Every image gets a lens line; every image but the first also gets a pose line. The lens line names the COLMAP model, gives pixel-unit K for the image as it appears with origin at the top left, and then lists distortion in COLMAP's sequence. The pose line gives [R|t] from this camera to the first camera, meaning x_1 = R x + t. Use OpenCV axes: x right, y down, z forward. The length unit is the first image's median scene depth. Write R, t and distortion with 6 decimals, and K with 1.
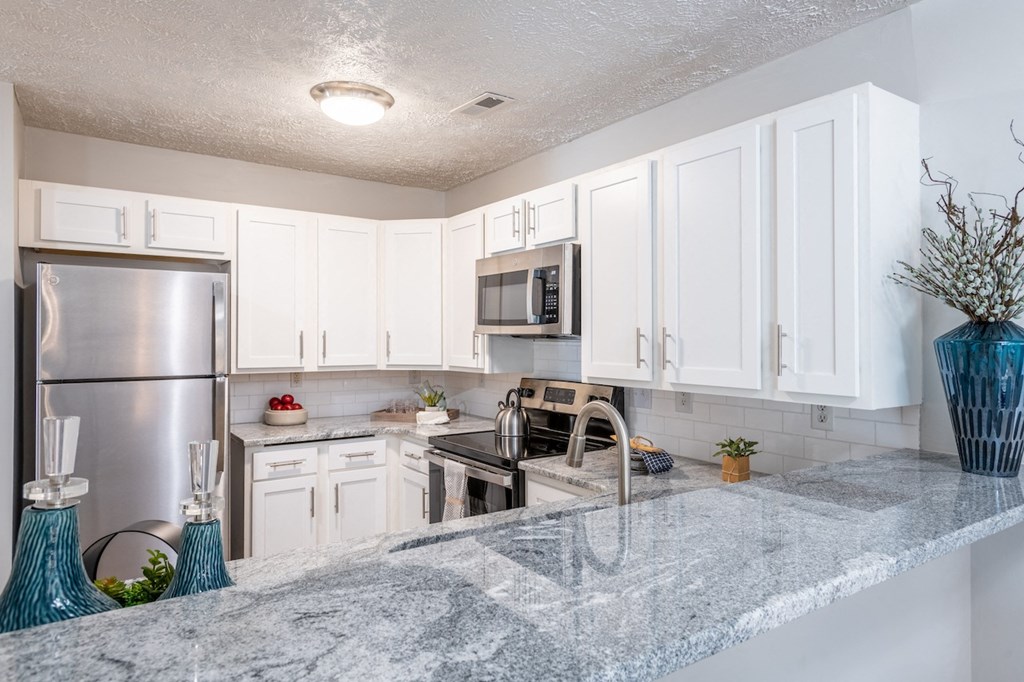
lens RADIAL K [[613.7, 0, 511.4], [0, 613.7, 328.8], [0, 0, 1]] dist [0.002161, -0.000290]
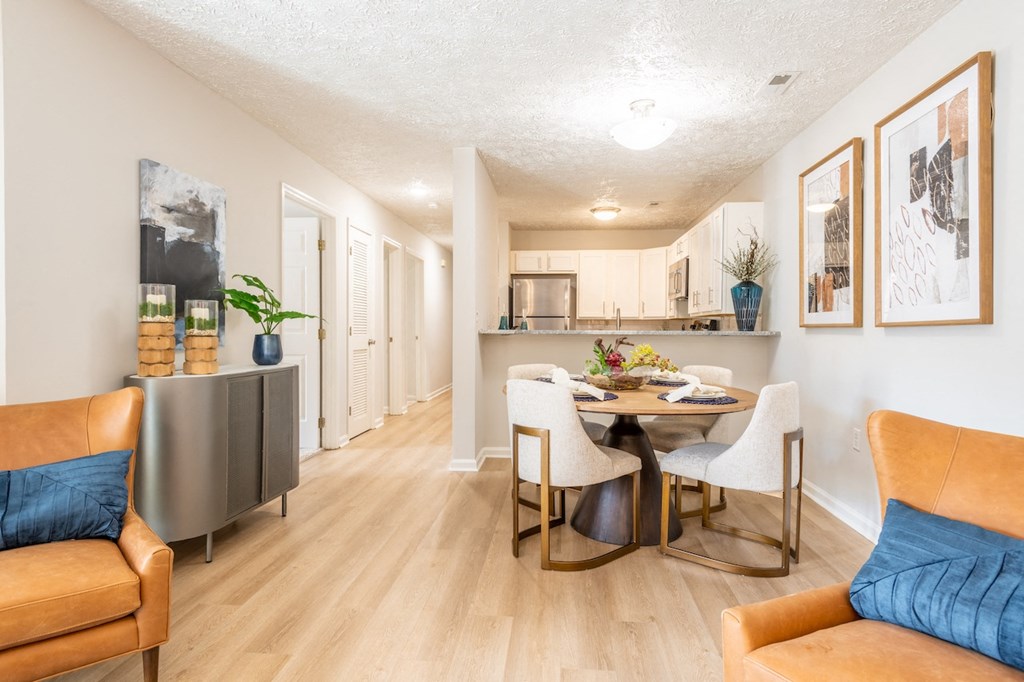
lens RADIAL K [[593.8, 0, 512.0], [0, 593.8, 341.0], [0, 0, 1]] dist [0.001426, 0.000583]
pose [[0.769054, 0.008966, -0.639121, 0.935302], [0.009472, 0.999632, 0.025422, 0.103603], [0.639114, -0.025605, 0.768686, -1.084932]]
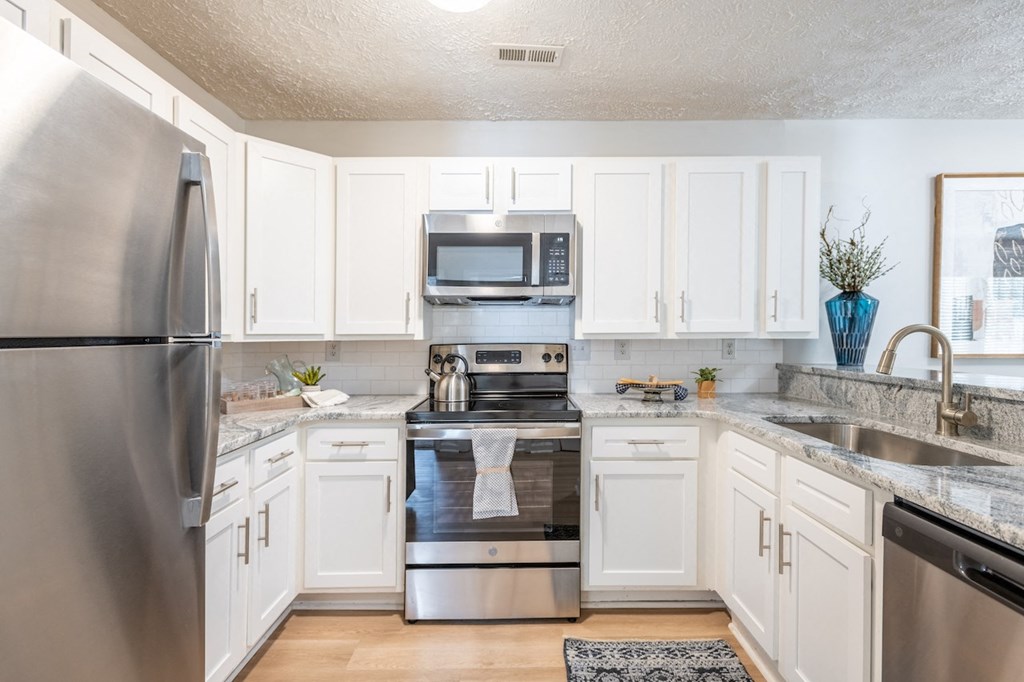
lens RADIAL K [[490.6, 0, 512.0], [0, 490.6, 341.0], [0, 0, 1]] dist [0.001333, -0.000433]
pose [[0.566394, -0.014496, 0.824007, -0.621960], [-0.005473, 0.999757, 0.021351, 0.063105], [-0.824116, -0.016603, 0.566177, 0.506026]]
